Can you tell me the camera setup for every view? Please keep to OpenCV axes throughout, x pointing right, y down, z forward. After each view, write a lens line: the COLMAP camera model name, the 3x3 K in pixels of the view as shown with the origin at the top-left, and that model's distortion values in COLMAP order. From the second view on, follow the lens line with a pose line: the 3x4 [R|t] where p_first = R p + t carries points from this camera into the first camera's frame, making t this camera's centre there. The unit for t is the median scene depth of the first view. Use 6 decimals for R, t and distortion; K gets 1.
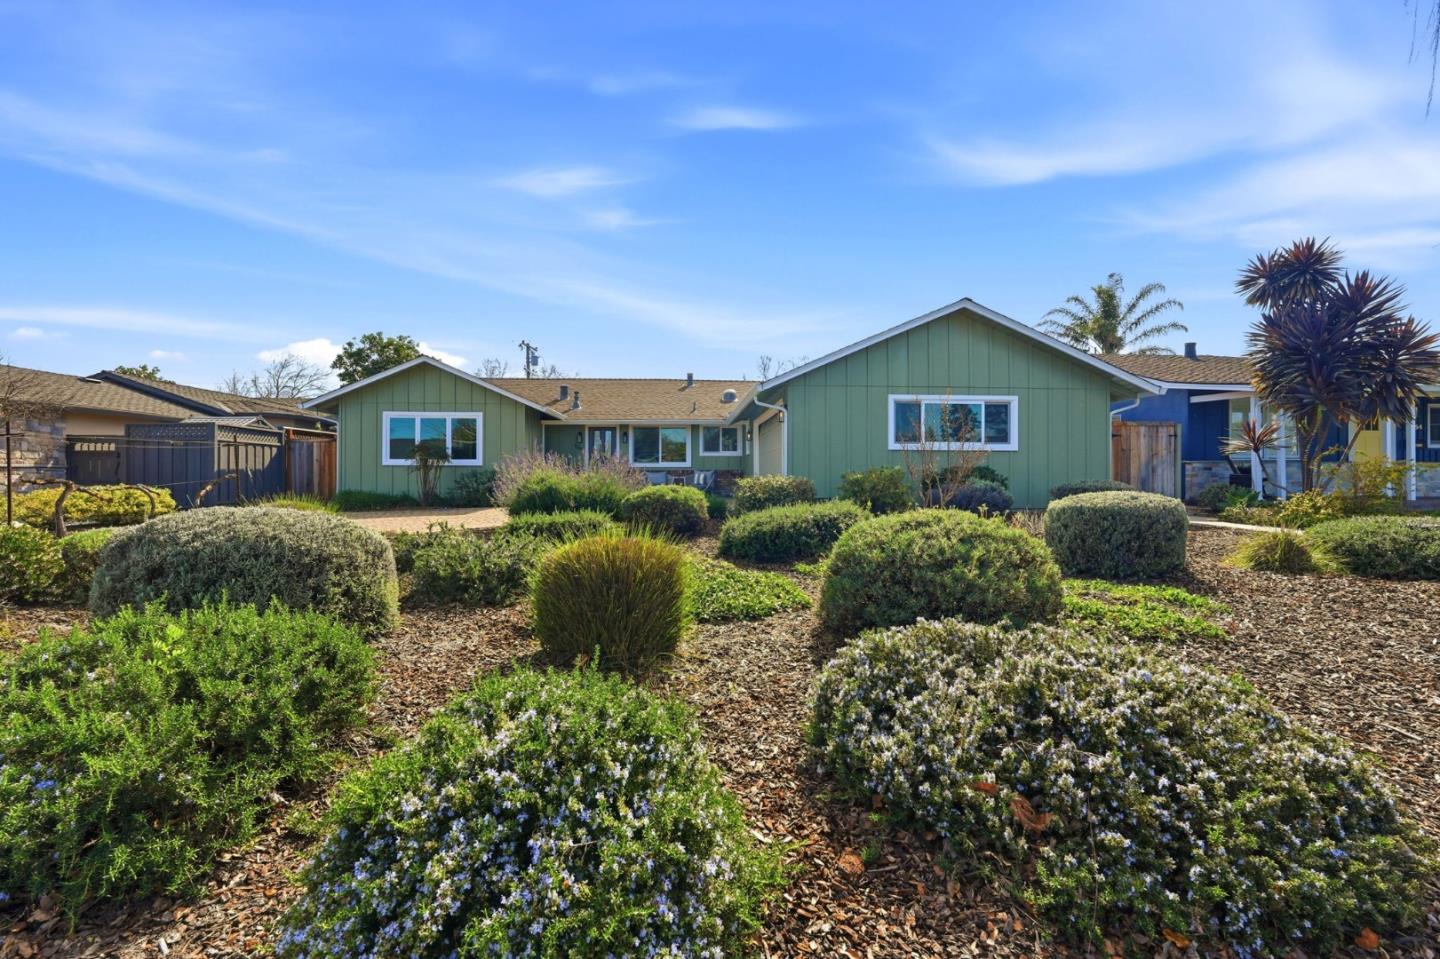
lens RADIAL K [[619.6, 0, 715.8], [0, 619.6, 484.3], [0, 0, 1]] dist [-0.001843, 0.000016]
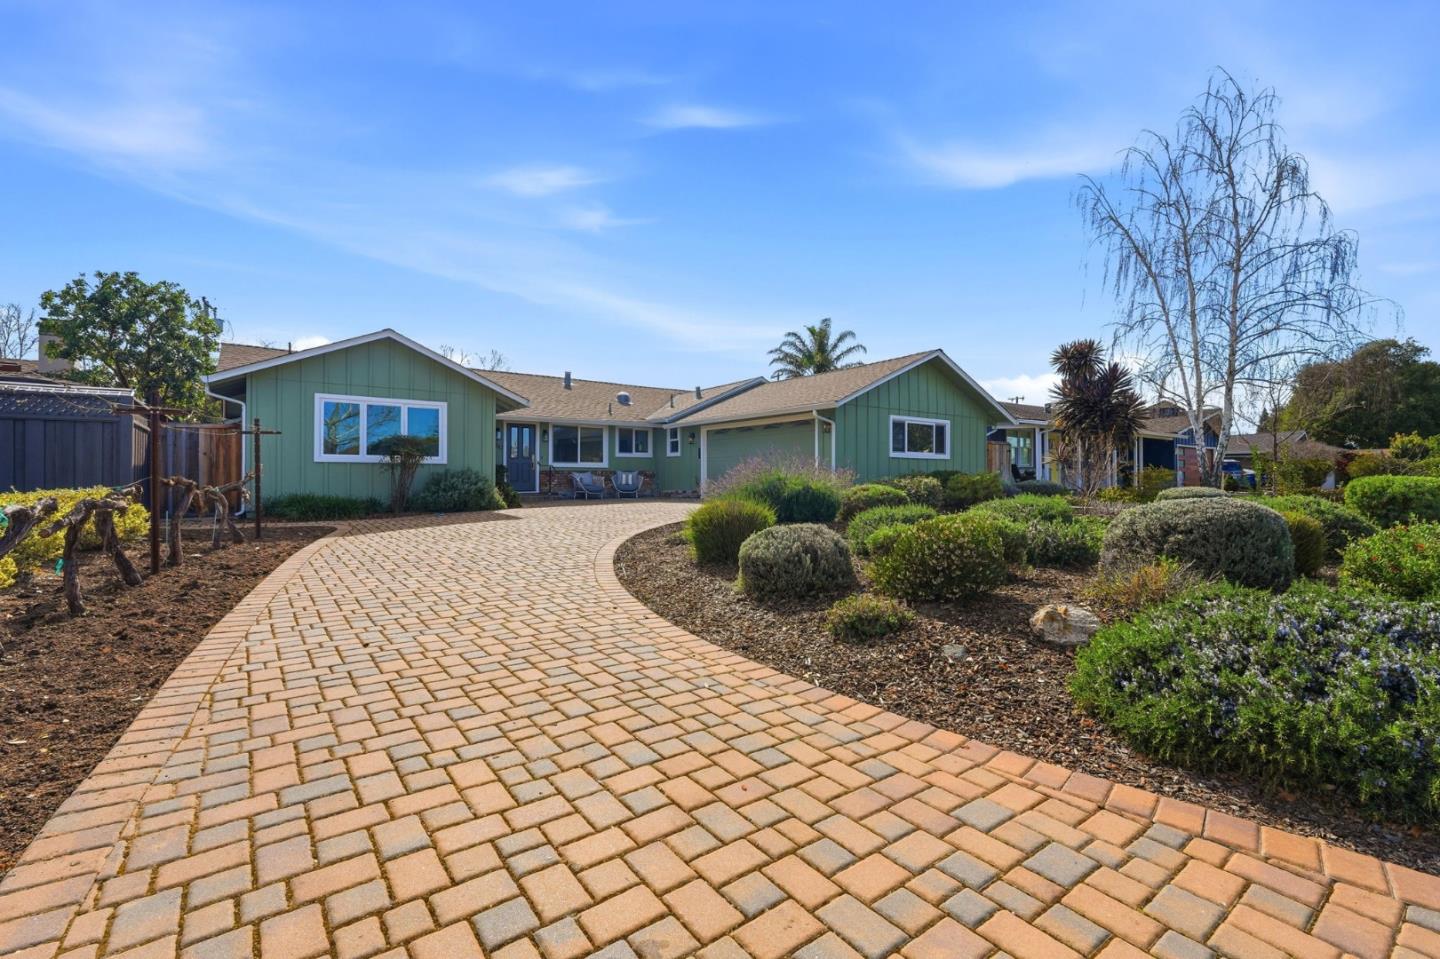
lens RADIAL K [[627.8, 0, 721.6], [0, 627.8, 478.1], [0, 0, 1]] dist [0.000725, -0.000042]
pose [[0.846078, 0.002197, 0.533054, -0.520792], [0.004155, 0.999934, -0.010716, 0.001092], [-0.533043, 0.011281, 0.846013, 0.047410]]
